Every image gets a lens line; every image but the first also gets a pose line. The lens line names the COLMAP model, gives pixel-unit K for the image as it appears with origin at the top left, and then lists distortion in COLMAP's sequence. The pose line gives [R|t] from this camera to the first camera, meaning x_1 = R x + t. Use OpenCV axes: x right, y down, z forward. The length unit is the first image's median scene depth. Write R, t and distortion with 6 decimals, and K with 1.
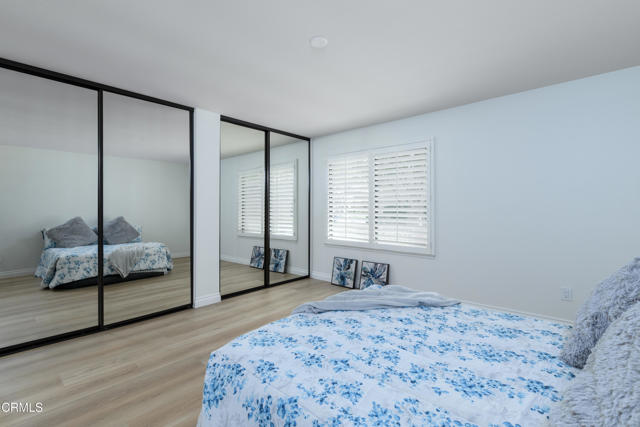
lens RADIAL K [[295.6, 0, 318.8], [0, 295.6, 210.9], [0, 0, 1]] dist [-0.001520, -0.000295]
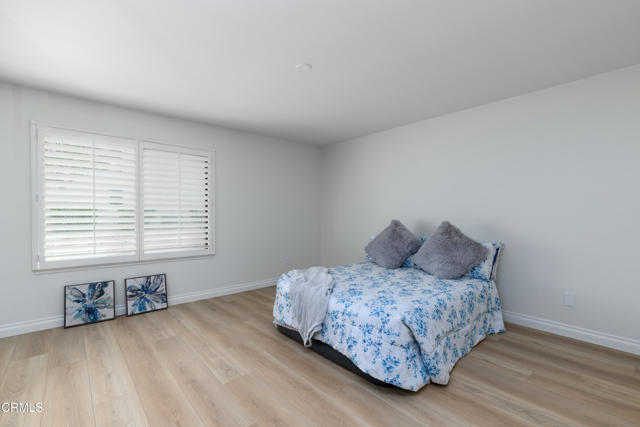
lens RADIAL K [[295.6, 0, 319.0], [0, 295.6, 213.9], [0, 0, 1]] dist [-0.001520, -0.000295]
pose [[0.103782, -0.002610, 0.994597, -0.589623], [0.003538, 0.999991, 0.002255, -0.004514], [-0.994594, 0.003284, 0.103790, 0.406482]]
